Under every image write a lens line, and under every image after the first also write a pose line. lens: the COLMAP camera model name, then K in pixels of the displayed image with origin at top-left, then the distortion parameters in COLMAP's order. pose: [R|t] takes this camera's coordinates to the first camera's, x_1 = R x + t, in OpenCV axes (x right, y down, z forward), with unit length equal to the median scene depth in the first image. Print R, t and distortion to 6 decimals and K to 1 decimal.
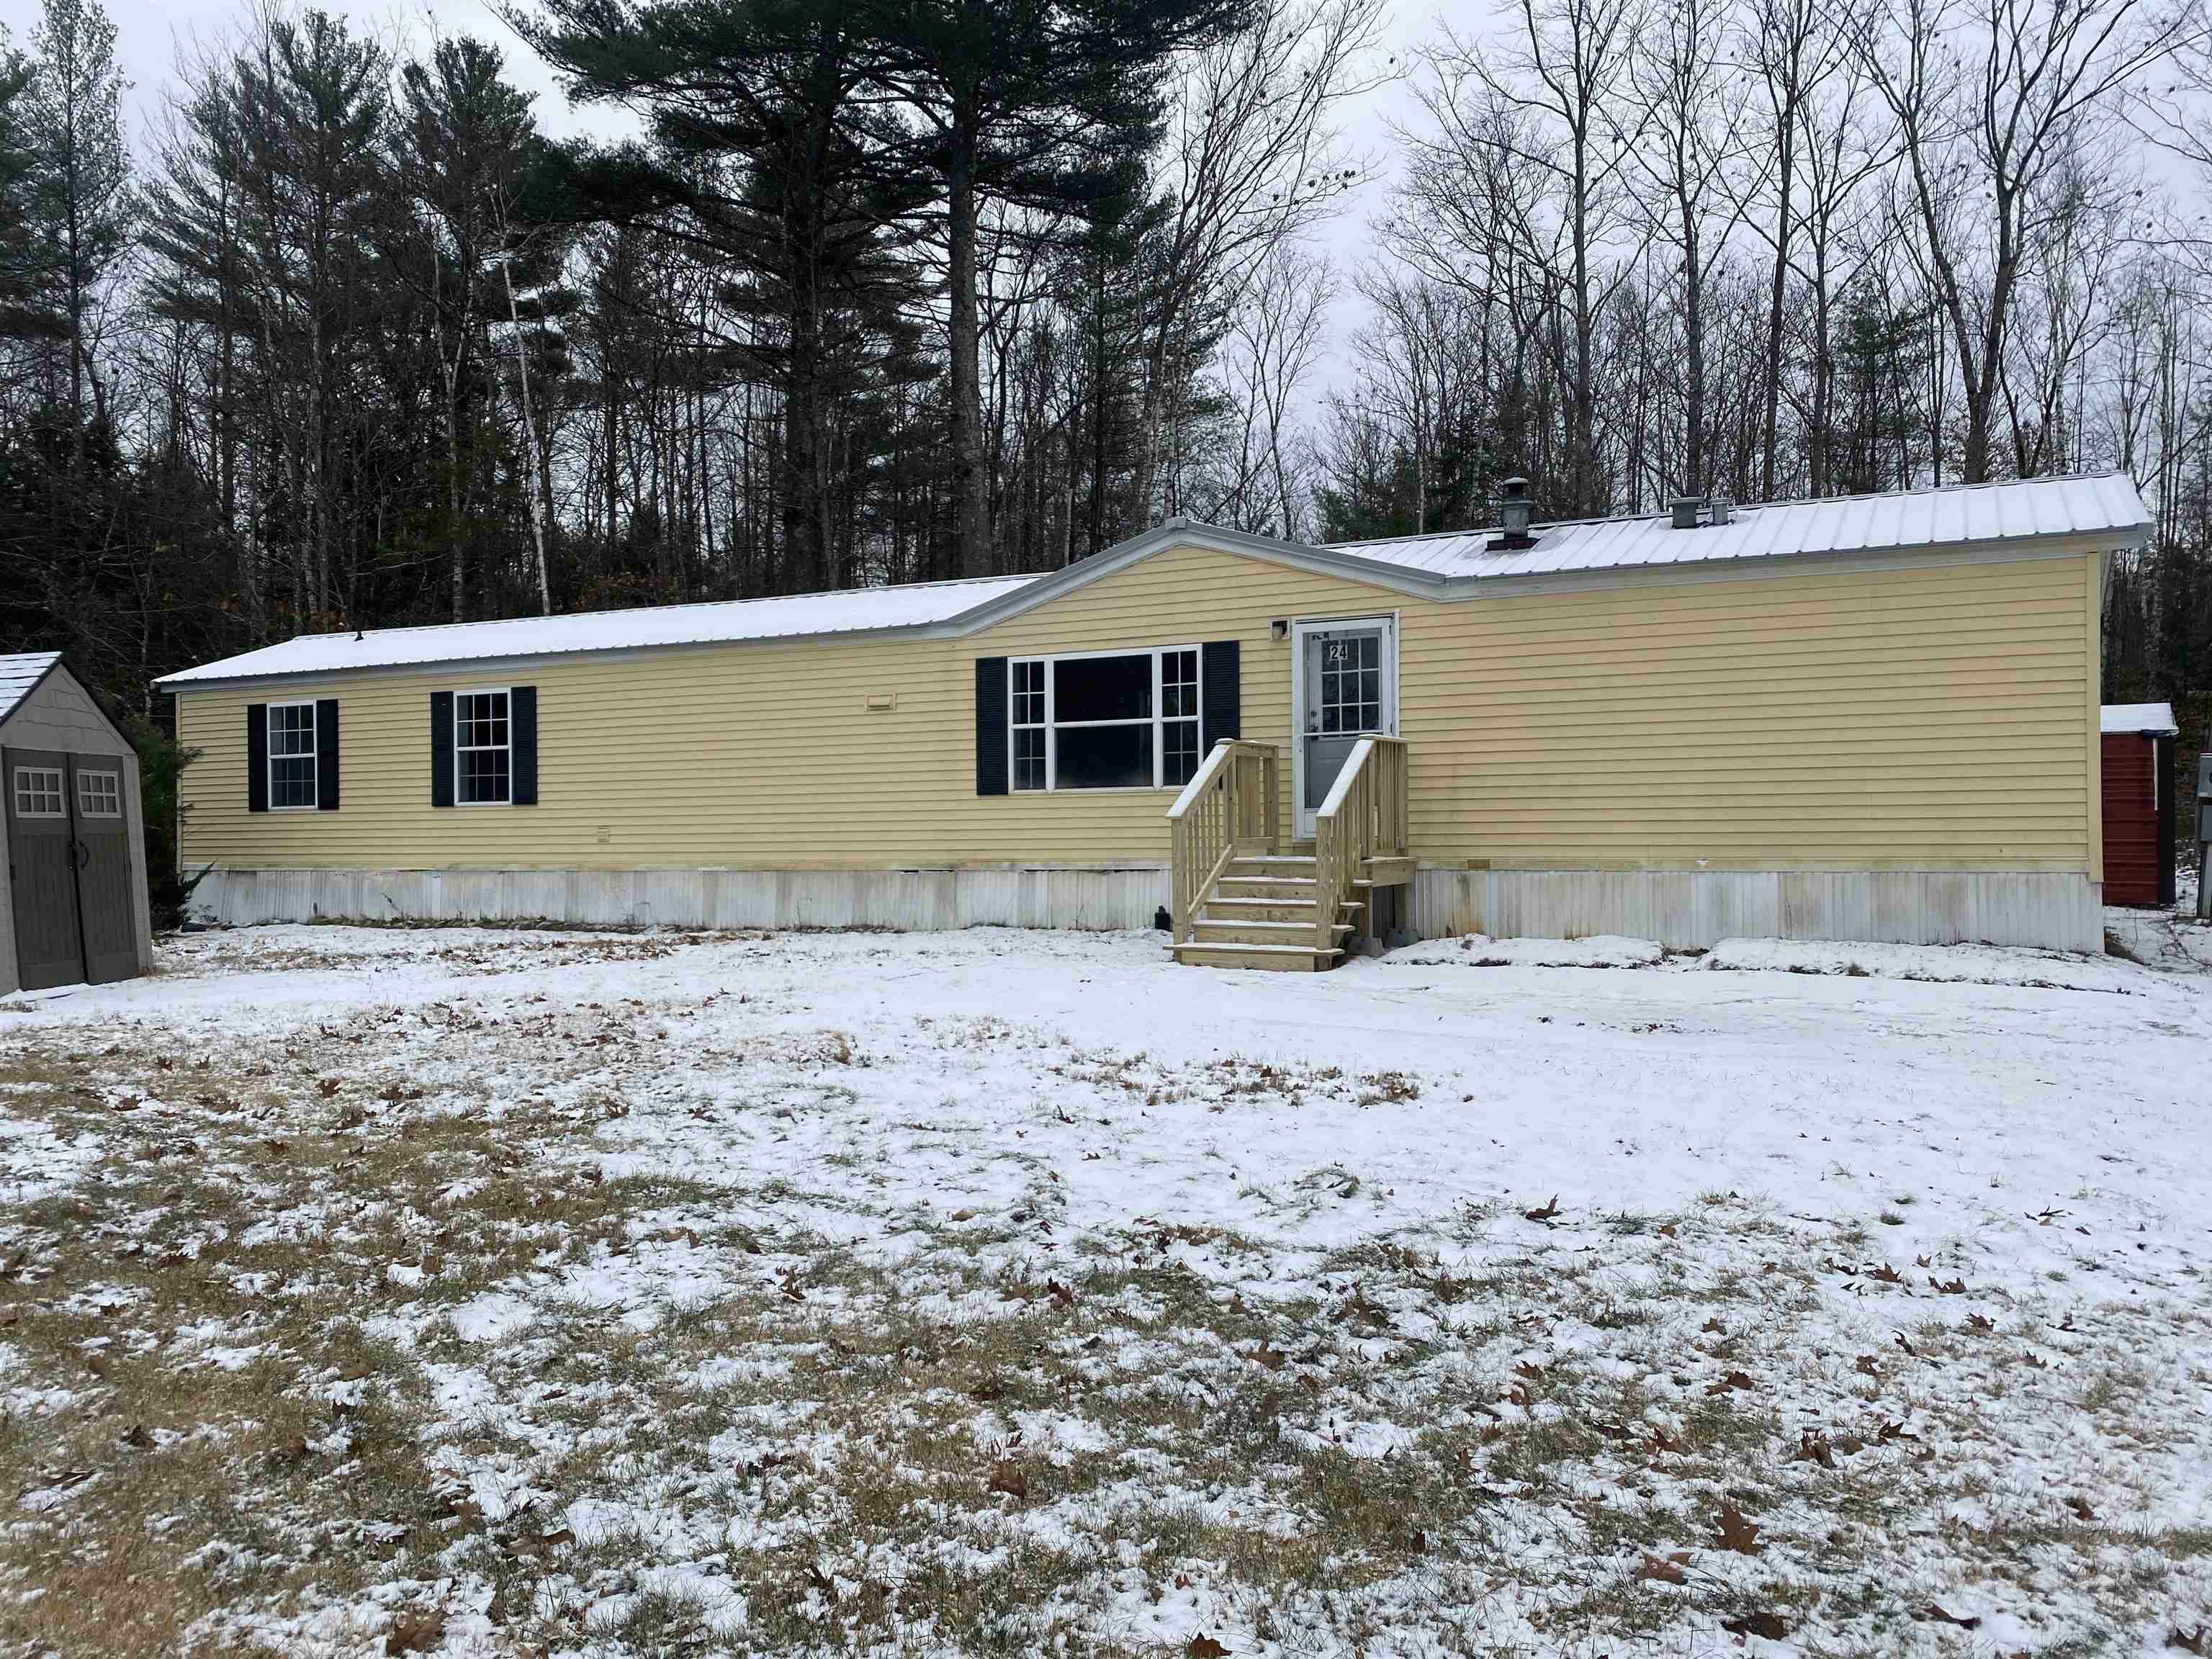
lens RADIAL K [[1667.1, 0, 1104.0], [0, 1667.1, 931.3], [0, 0, 1]] dist [0.104868, -0.132791]
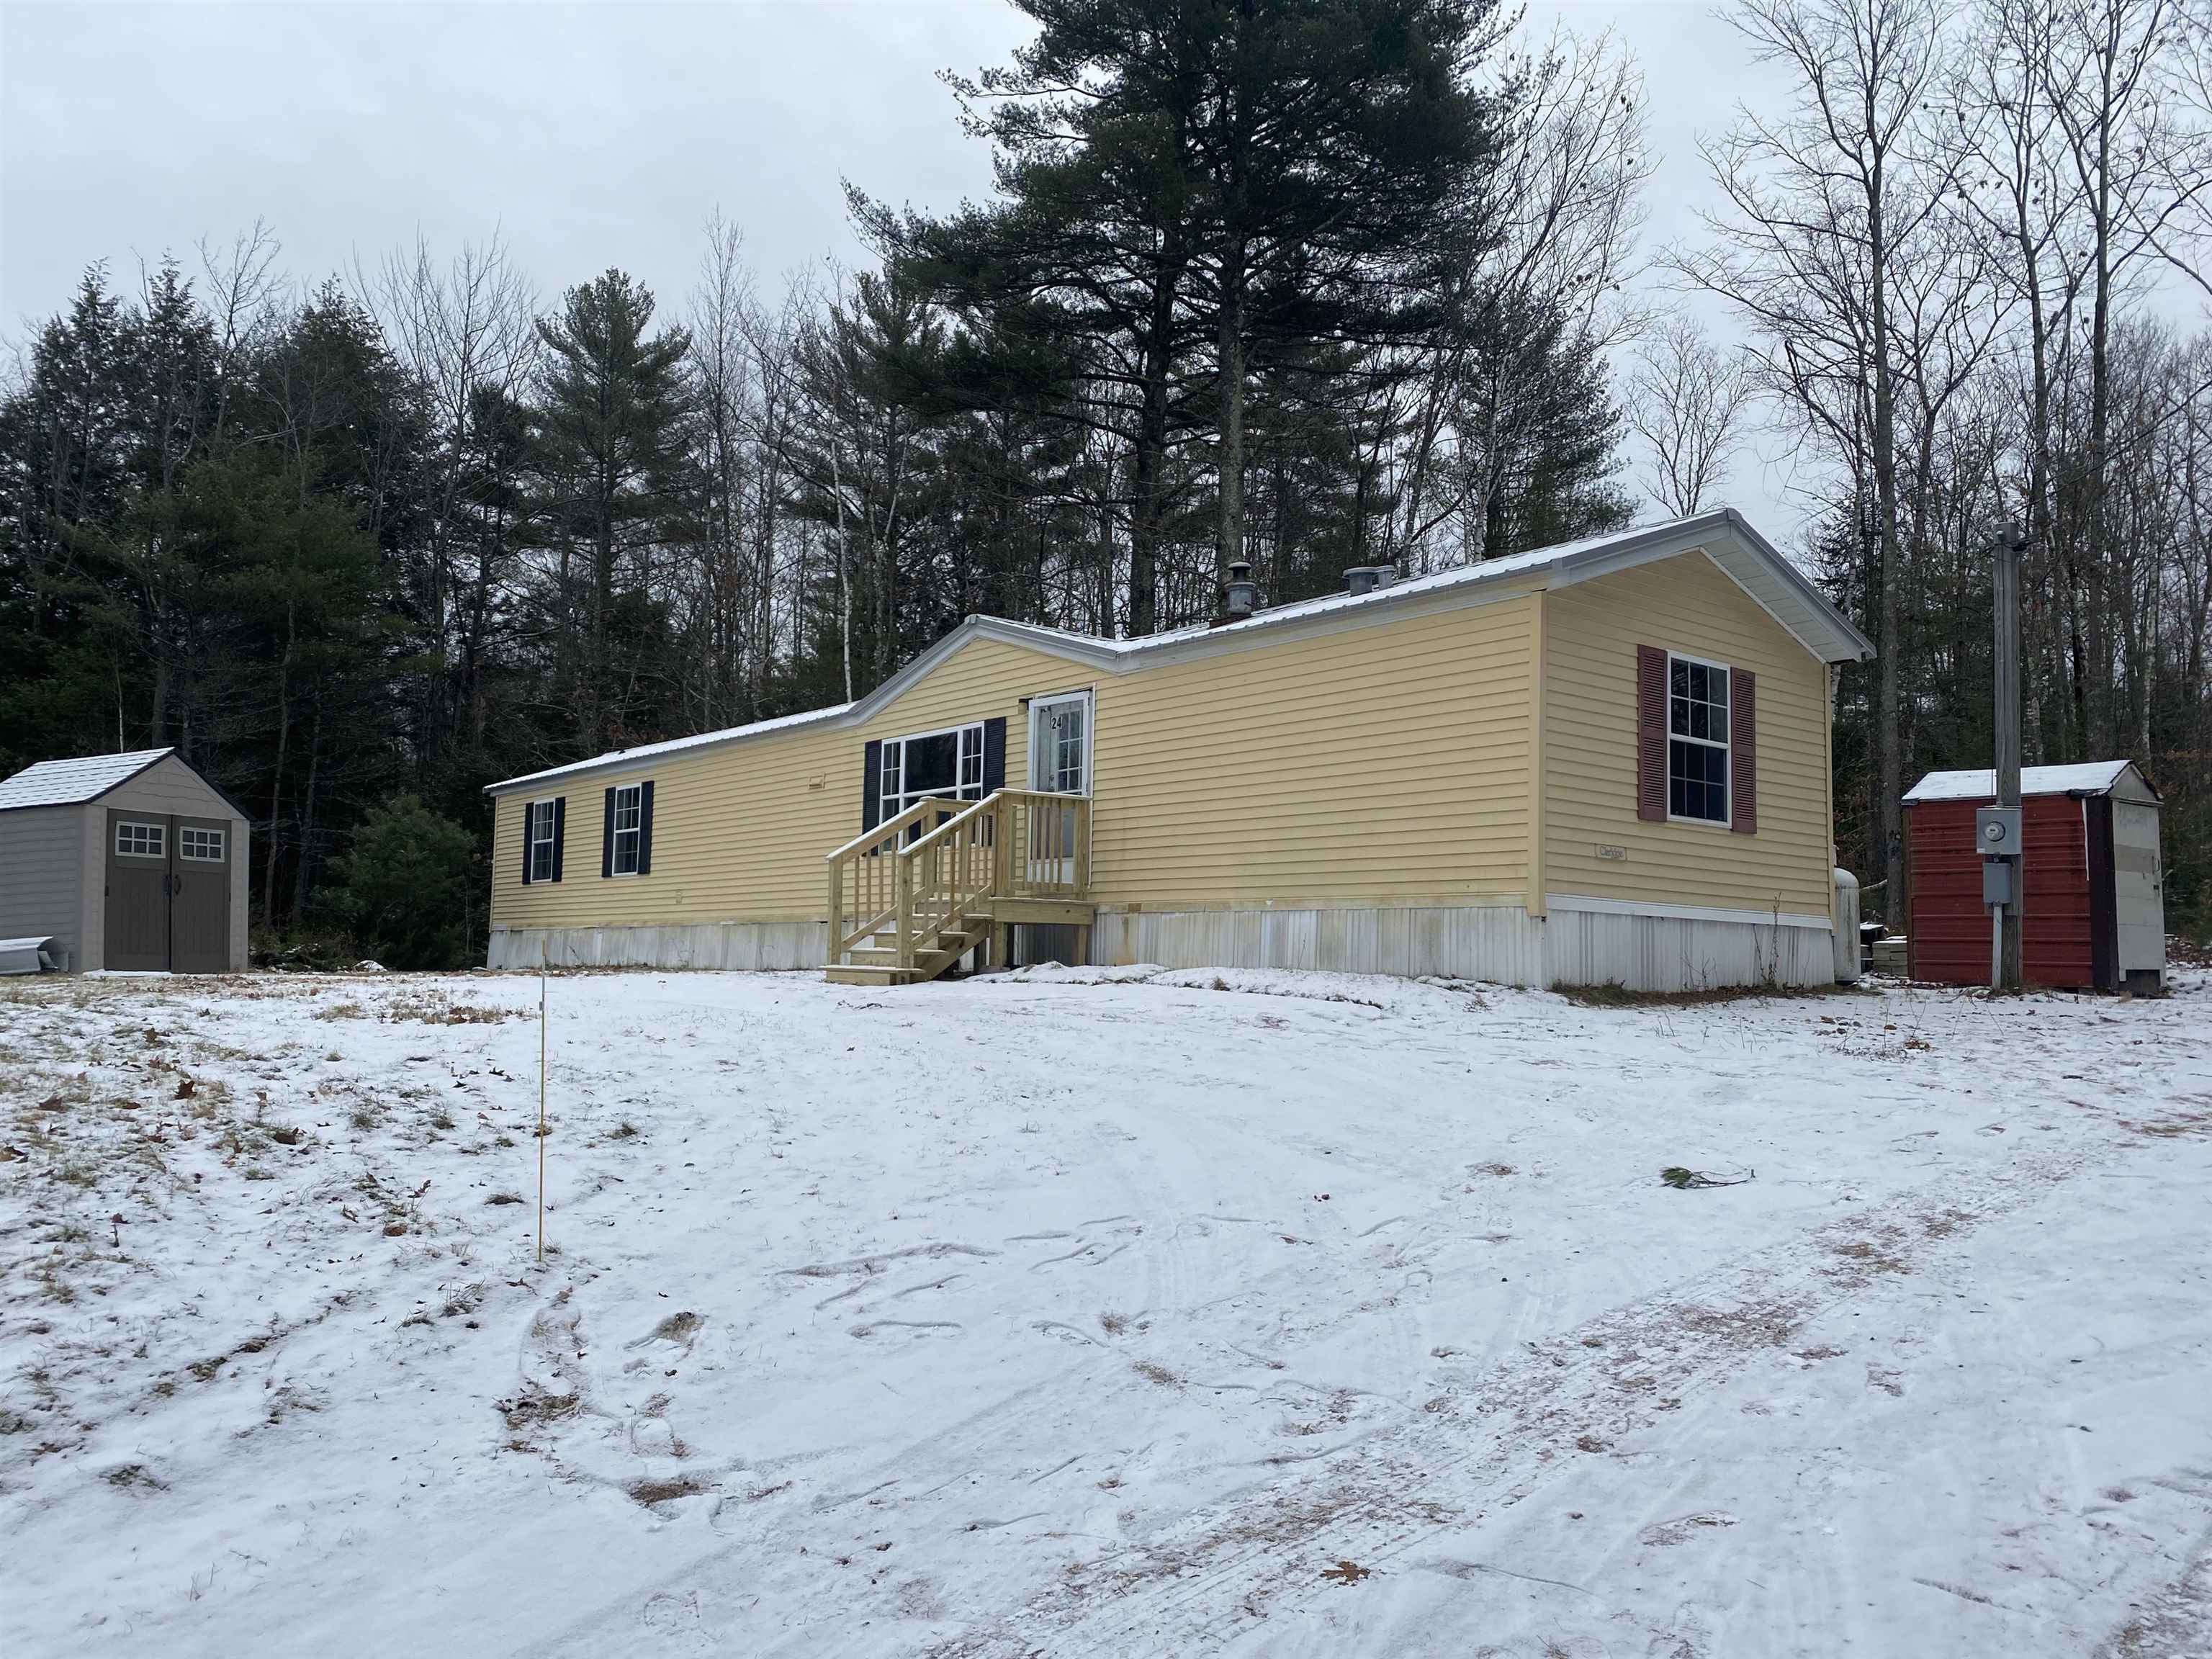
lens RADIAL K [[1684.8, 0, 1105.6], [0, 1684.8, 963.7], [0, 0, 1]] dist [0.039734, -0.002521]
pose [[0.915298, 0.022705, -0.402136, 0.599642], [-0.048171, 0.997415, -0.053326, 0.052257], [0.399885, 0.068181, 0.914026, -0.014998]]
